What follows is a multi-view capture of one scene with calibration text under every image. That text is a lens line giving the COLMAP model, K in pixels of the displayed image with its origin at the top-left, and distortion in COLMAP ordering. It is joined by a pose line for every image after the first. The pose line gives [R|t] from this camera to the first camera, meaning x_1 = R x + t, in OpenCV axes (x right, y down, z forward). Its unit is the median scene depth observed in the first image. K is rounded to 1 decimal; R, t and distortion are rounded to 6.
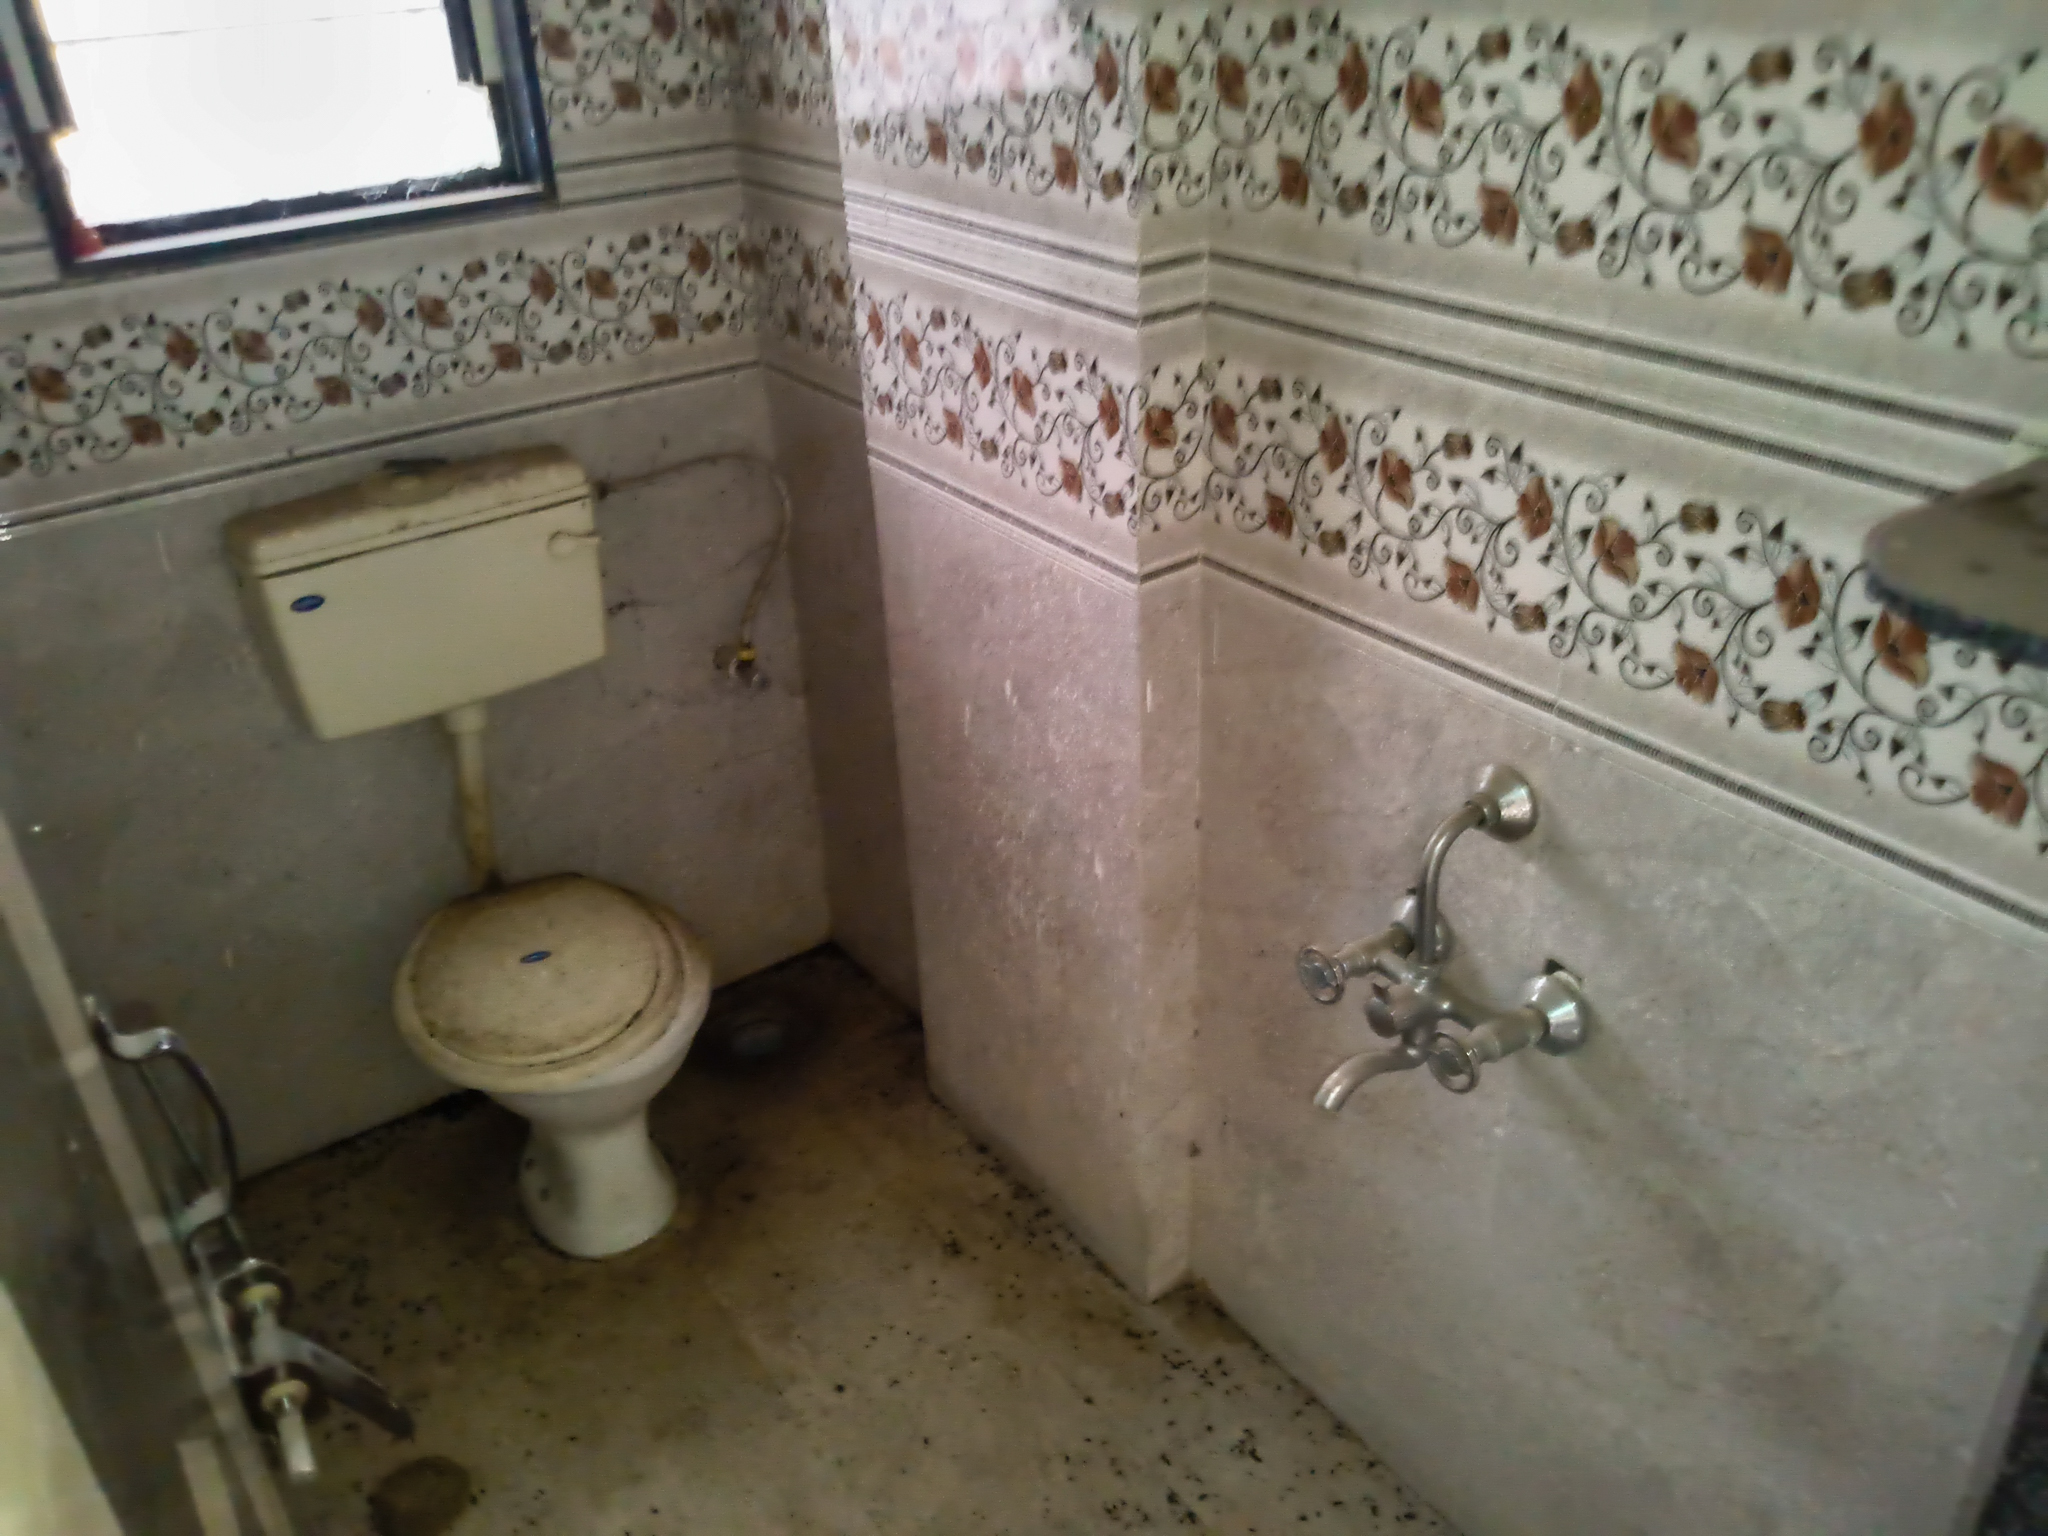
lens RADIAL K [[1615.1, 0, 1021.0], [0, 1615.1, 760.5], [0, 0, 1]] dist [0.067841, -0.108647]
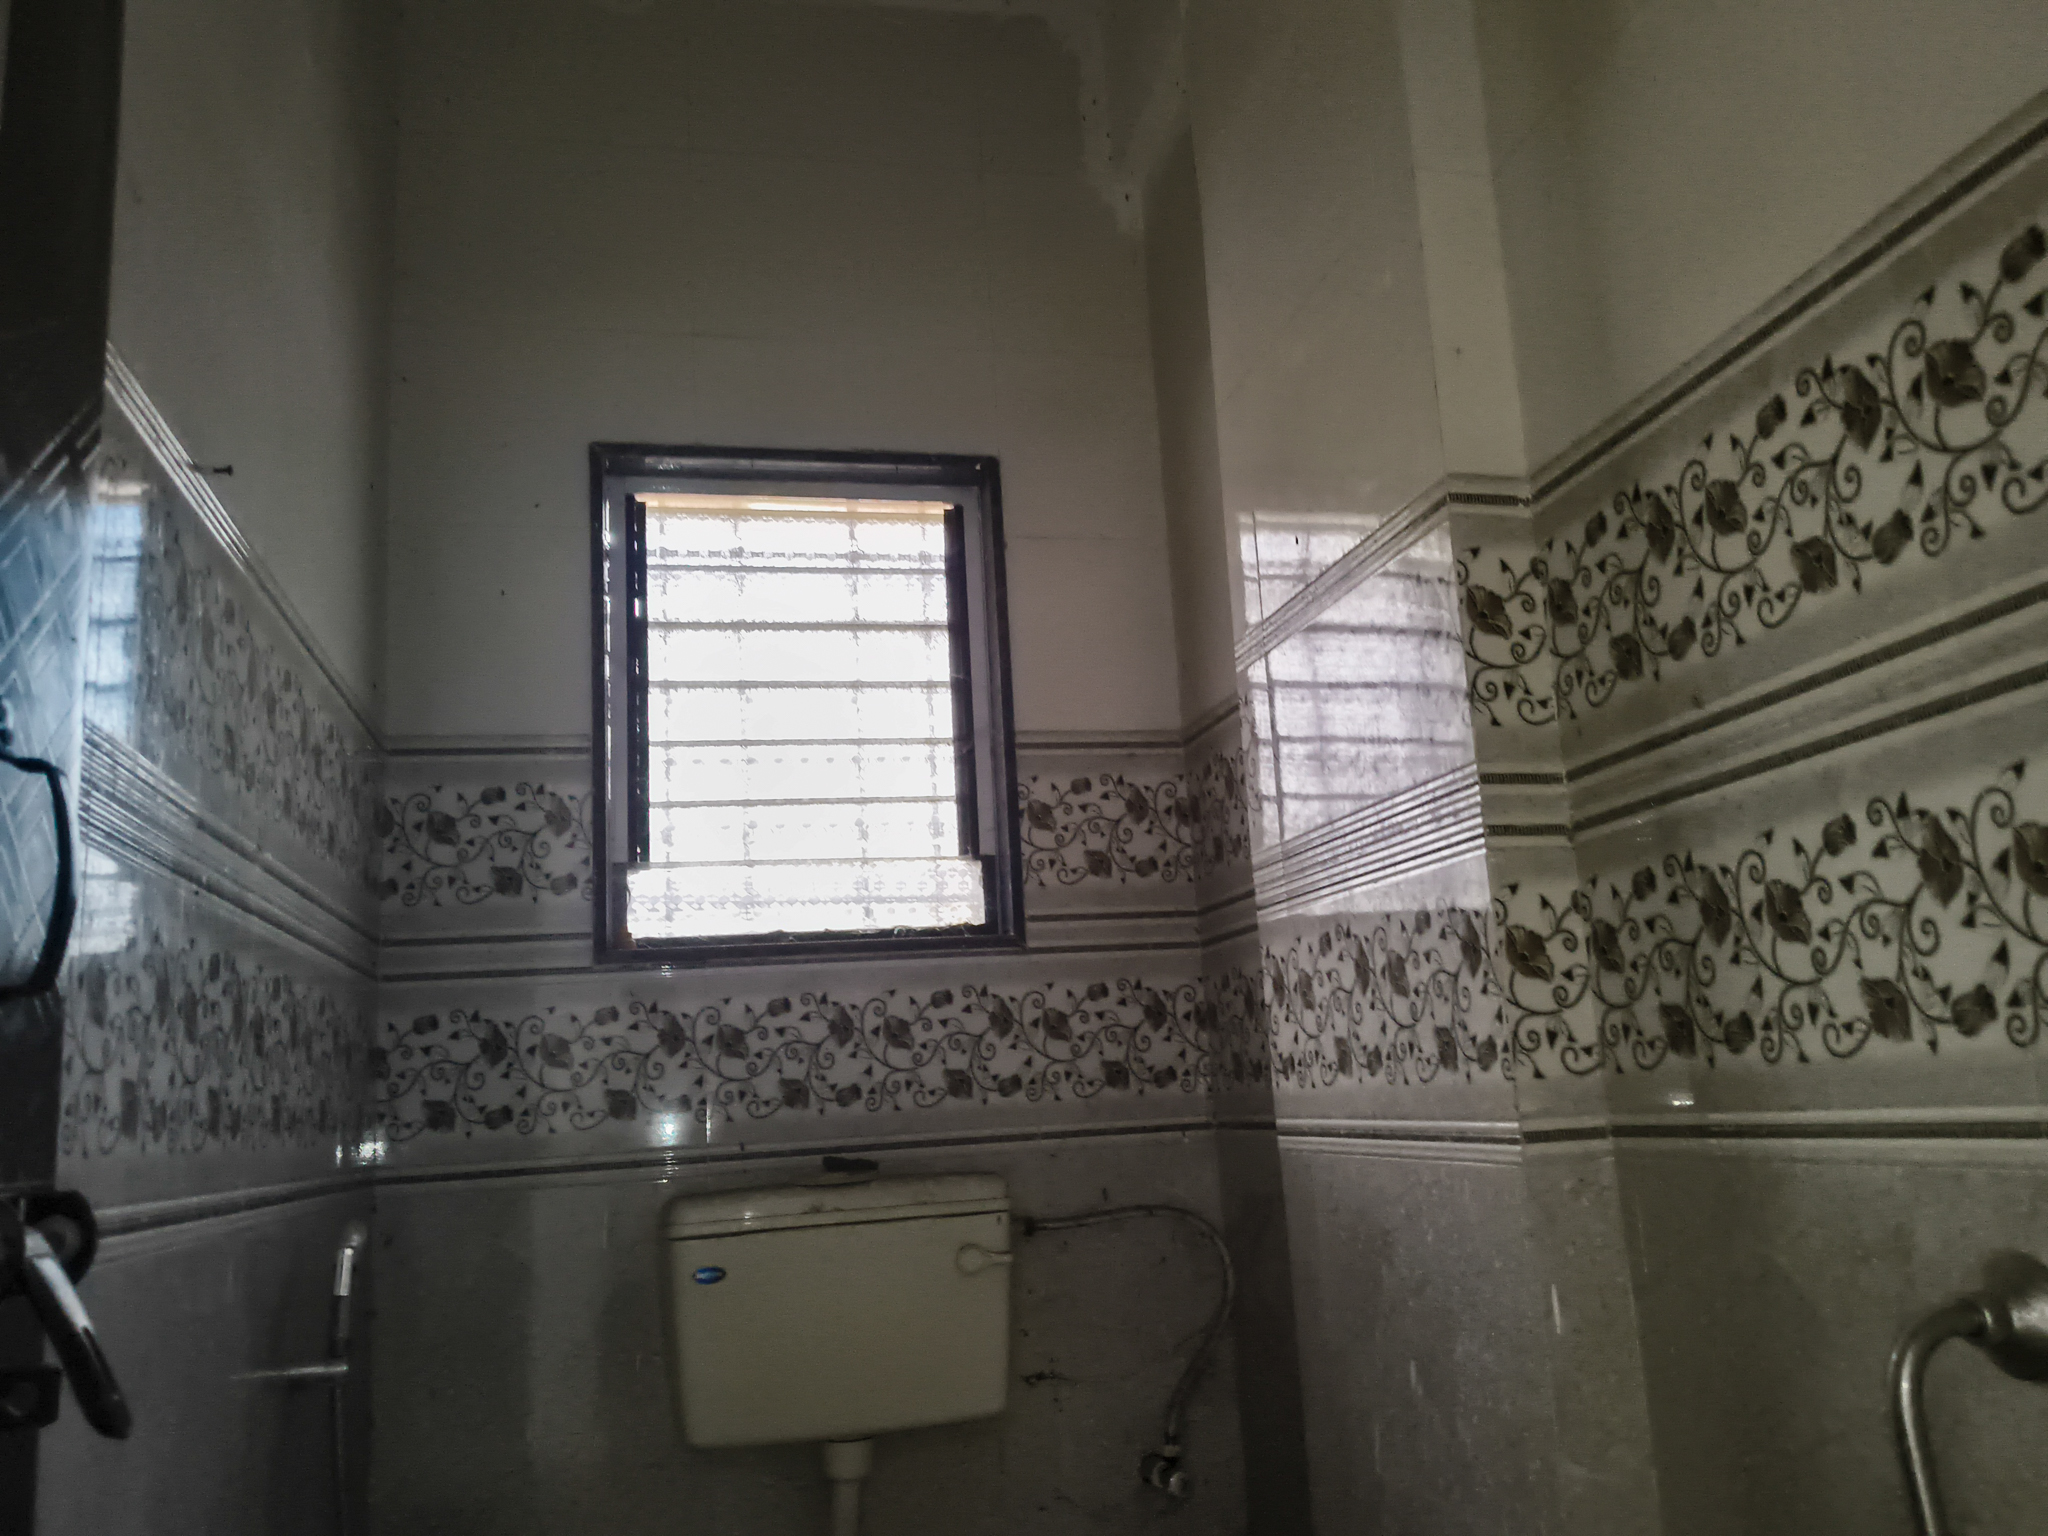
lens RADIAL K [[1615.1, 0, 1029.1], [0, 1615.1, 778.7], [0, 0, 1]] dist [0.067841, -0.108647]
pose [[0.927882, -0.082846, -0.363553, 0.124223], [-0.166777, 0.779831, -0.603365, 0.227390], [0.333496, 0.620484, 0.709774, 0.168958]]
